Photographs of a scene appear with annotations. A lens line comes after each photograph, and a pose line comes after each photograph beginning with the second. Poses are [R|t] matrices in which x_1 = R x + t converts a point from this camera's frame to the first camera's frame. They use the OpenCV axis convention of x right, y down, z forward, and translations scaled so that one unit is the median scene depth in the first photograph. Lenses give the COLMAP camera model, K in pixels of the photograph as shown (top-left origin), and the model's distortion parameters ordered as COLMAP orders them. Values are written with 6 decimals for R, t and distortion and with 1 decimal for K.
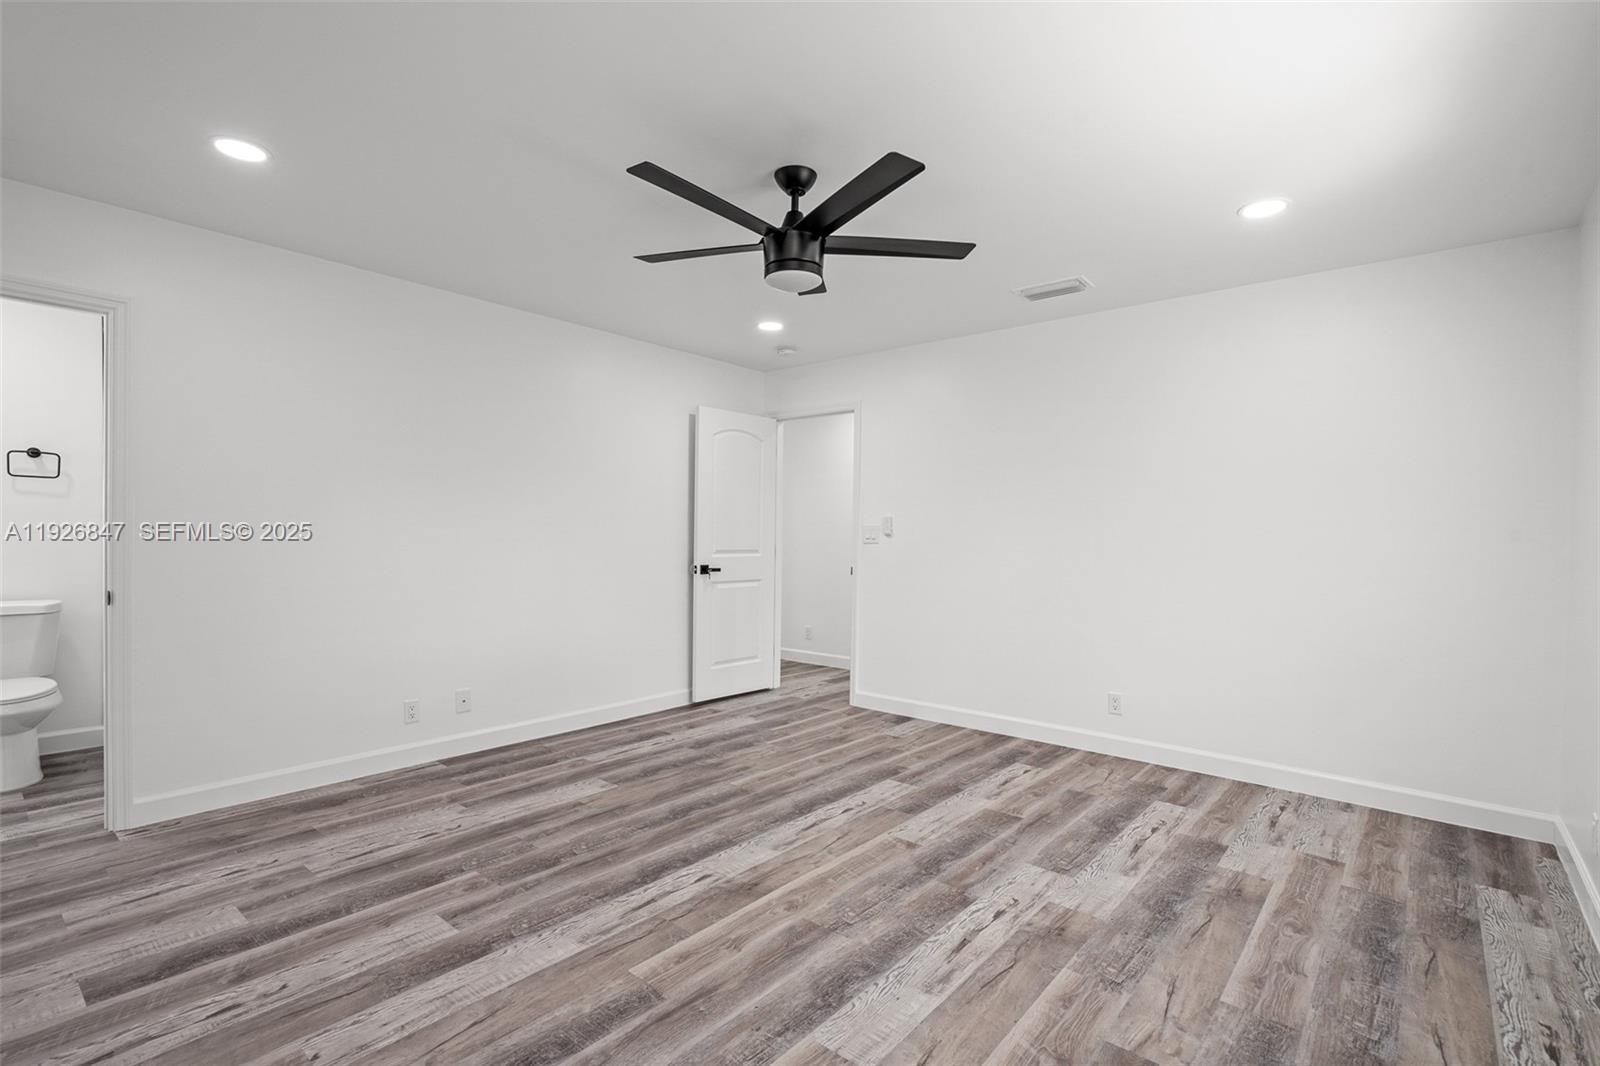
lens RADIAL K [[724.6, 0, 797.3], [0, 724.6, 533.2], [0, 0, 1]] dist [-0.003256, 0.000450]
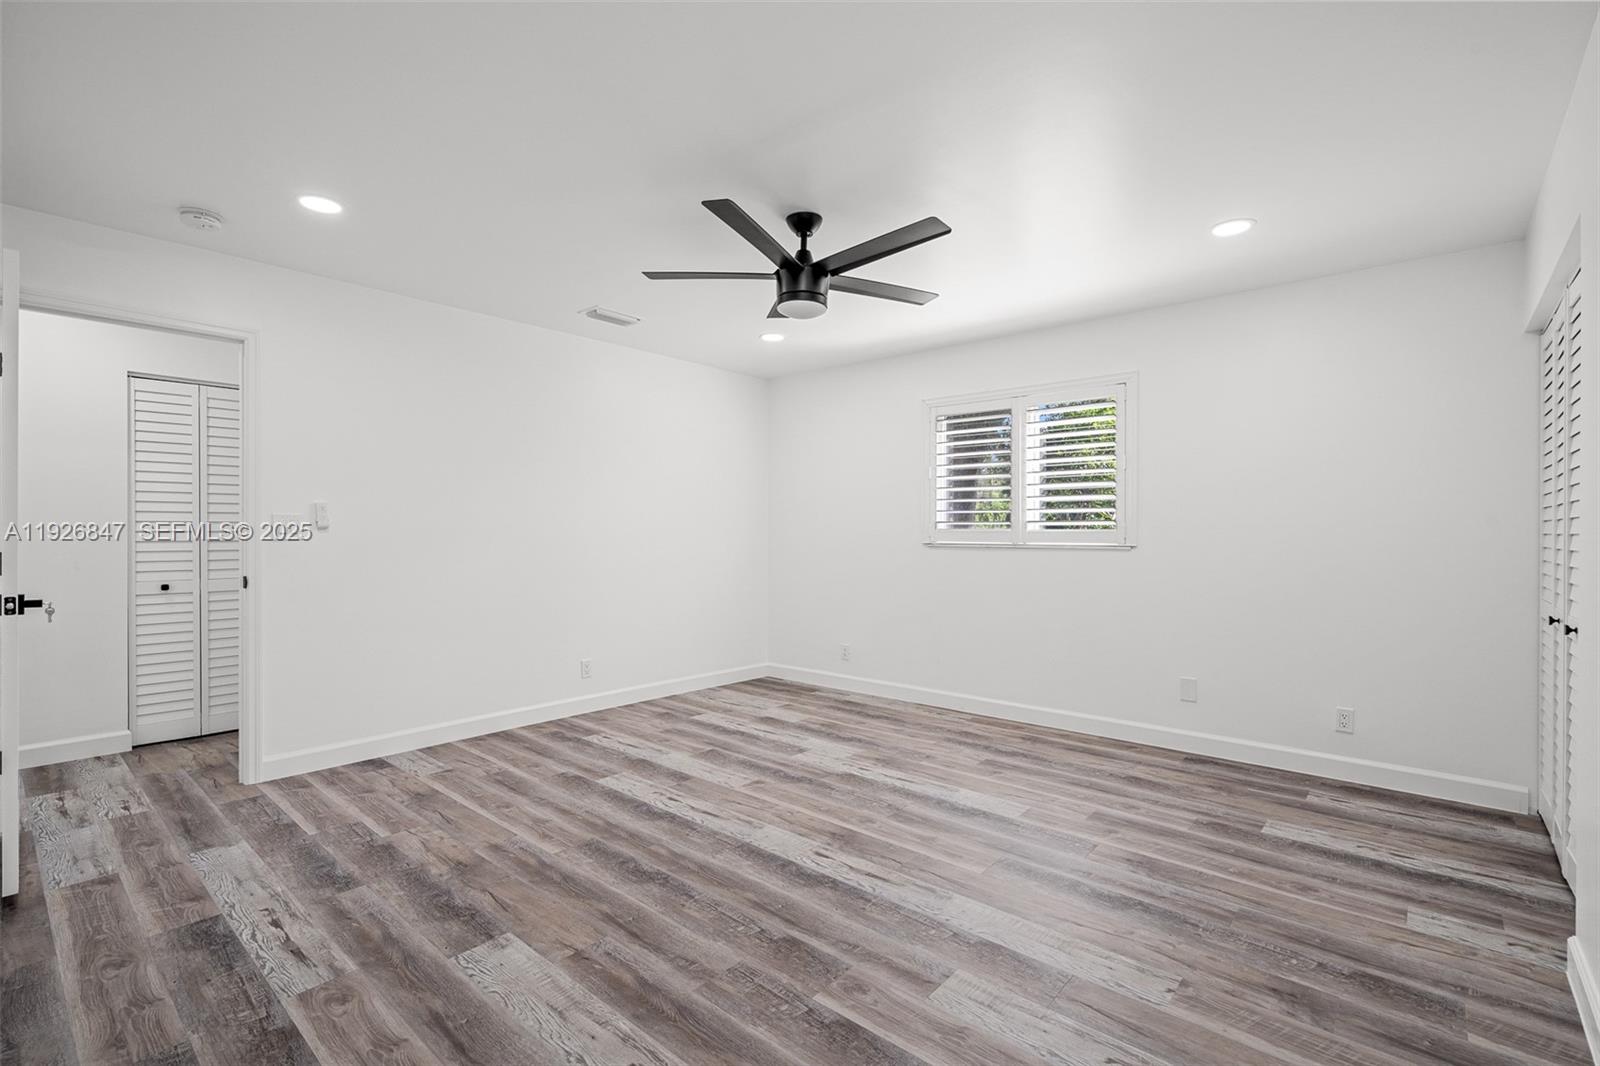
lens RADIAL K [[724.6, 0, 797.3], [0, 724.6, 533.2], [0, 0, 1]] dist [-0.003256, 0.000450]
pose [[0.019758, -0.011081, 0.999743, -0.873029], [-0.007226, 0.999911, 0.011226, -0.000984], [-0.999779, -0.007446, 0.019676, 0.757704]]
